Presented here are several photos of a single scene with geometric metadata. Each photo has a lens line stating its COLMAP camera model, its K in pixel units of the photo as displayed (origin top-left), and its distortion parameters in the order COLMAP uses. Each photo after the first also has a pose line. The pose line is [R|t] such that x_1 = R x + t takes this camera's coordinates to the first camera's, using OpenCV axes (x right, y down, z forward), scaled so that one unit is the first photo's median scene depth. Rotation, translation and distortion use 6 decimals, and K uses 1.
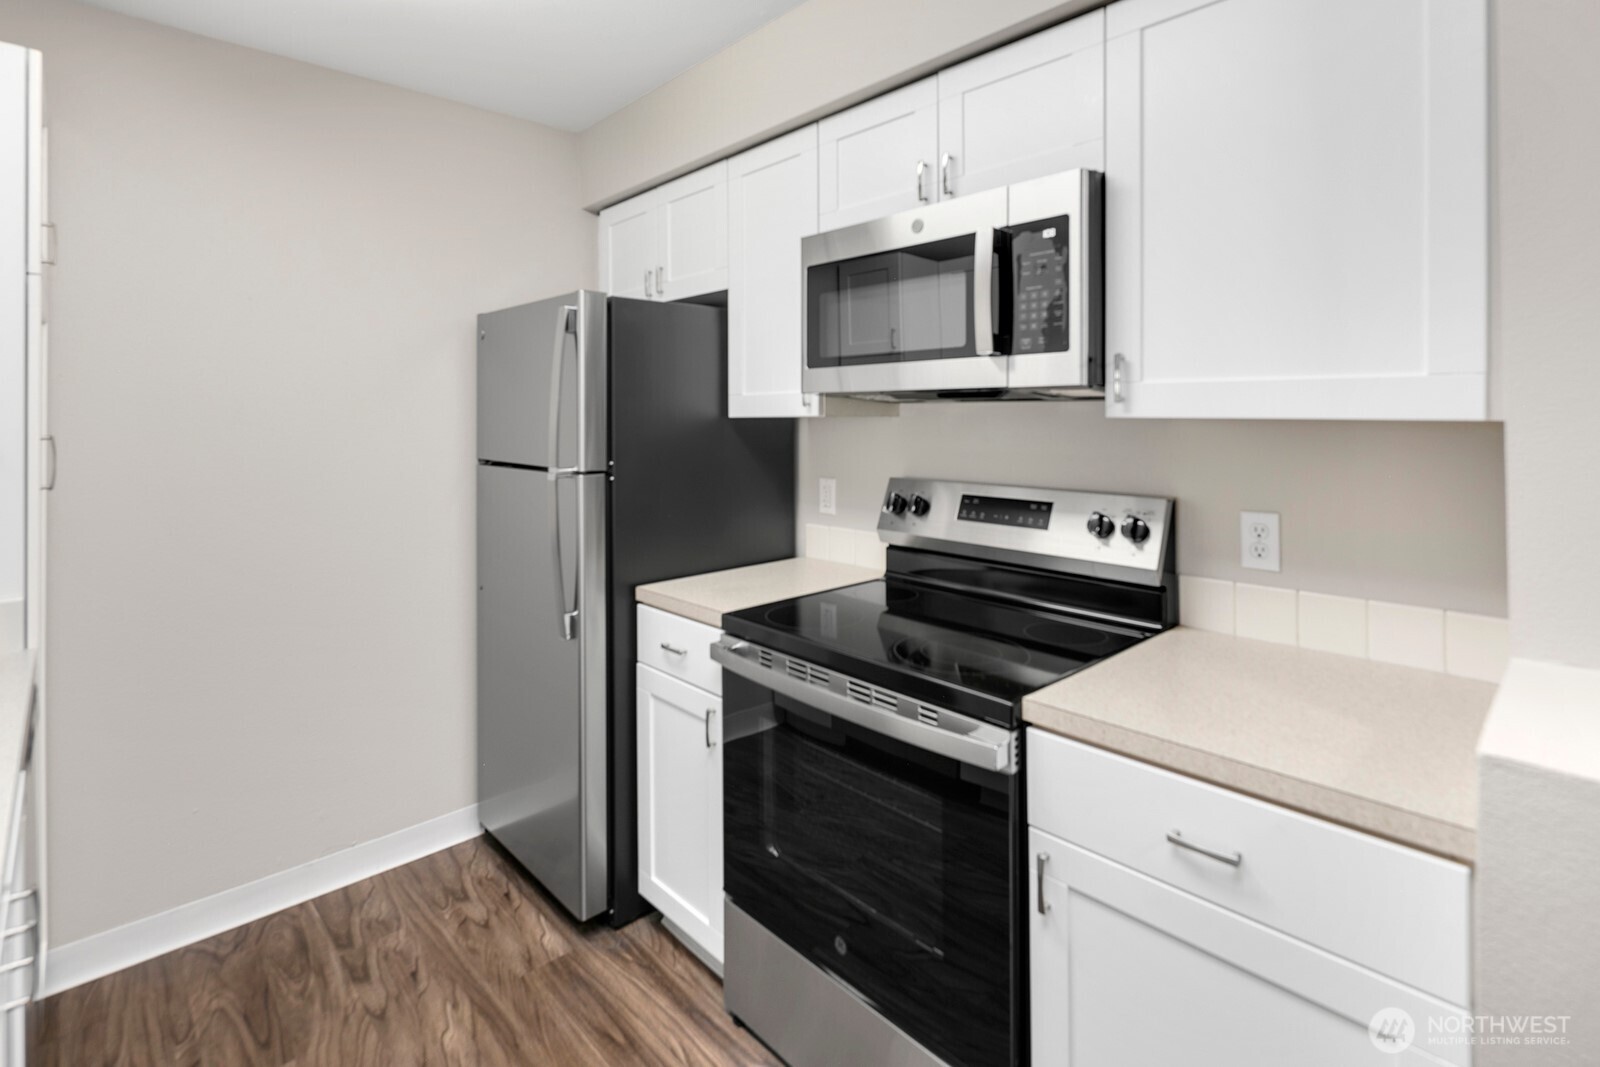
lens RADIAL K [[766.1, 0, 800.8], [0, 766.1, 496.8], [0, 0, 1]] dist [-0.000471, -0.001646]
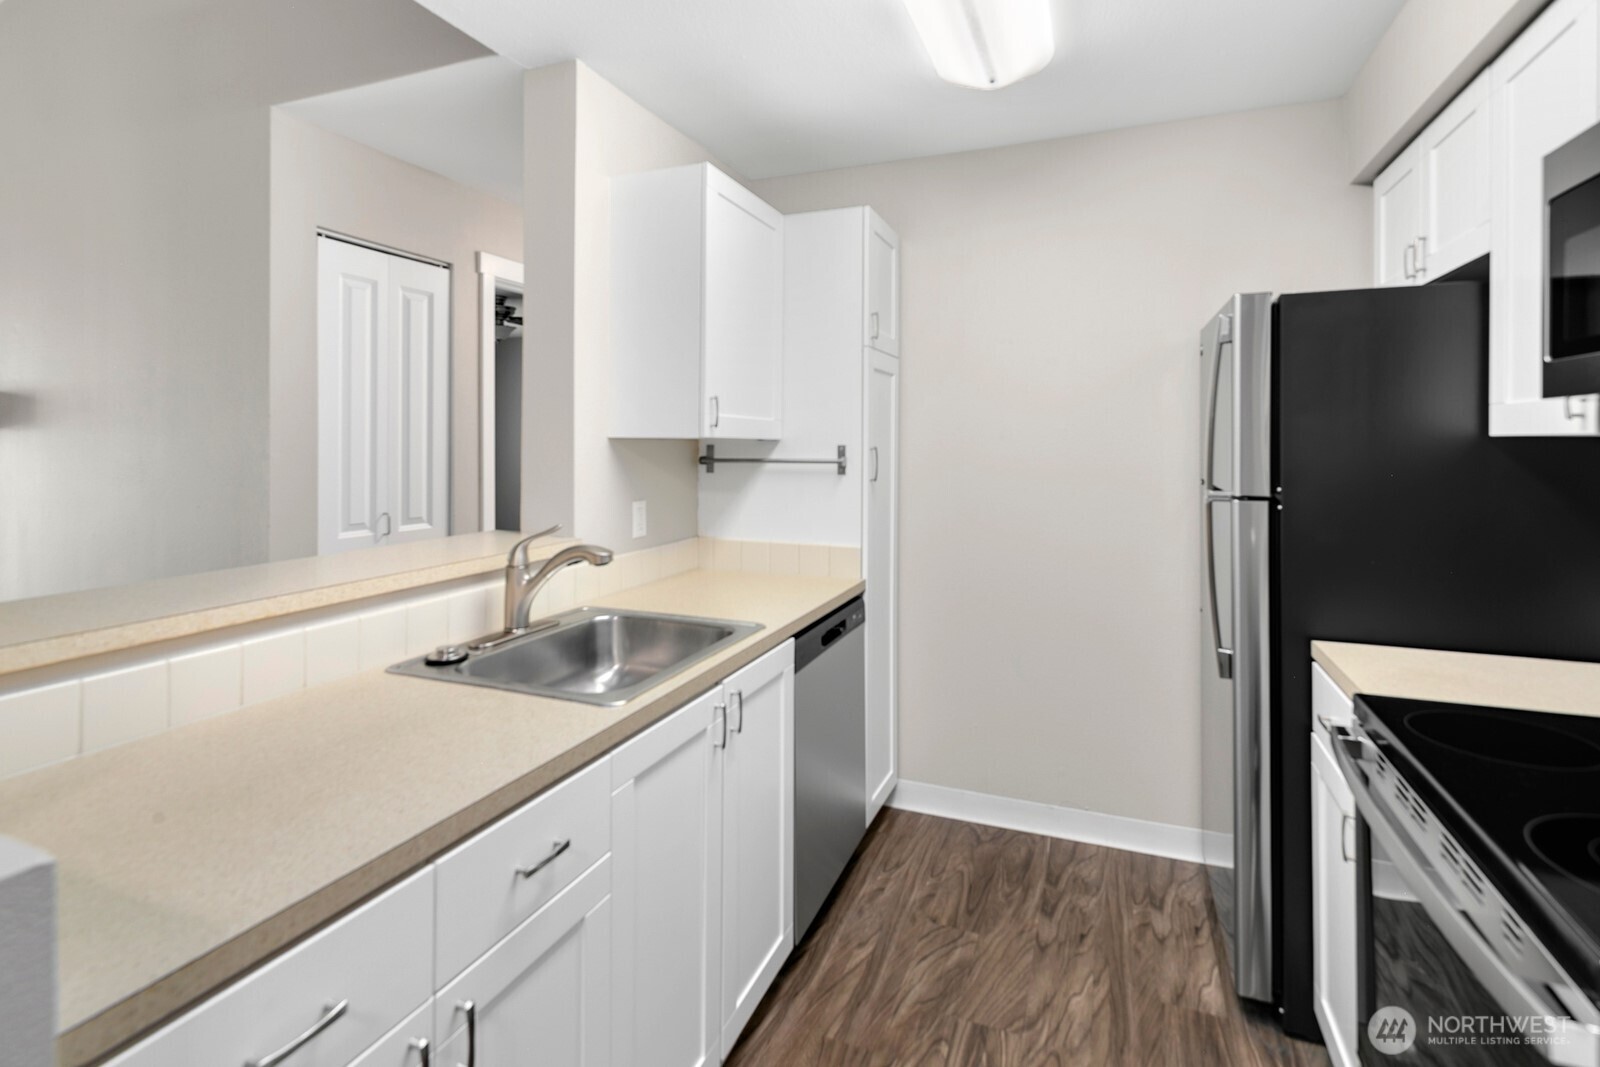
lens RADIAL K [[761.0, 0, 800.0], [0, 761.0, 533.5], [0, 0, 1]] dist [-0.000456, -0.000924]
pose [[0.415897, 0.116895, -0.901868, 0.253896], [-0.093683, 0.991935, 0.085367, -0.014295], [0.904573, 0.048986, 0.423494, 0.129605]]
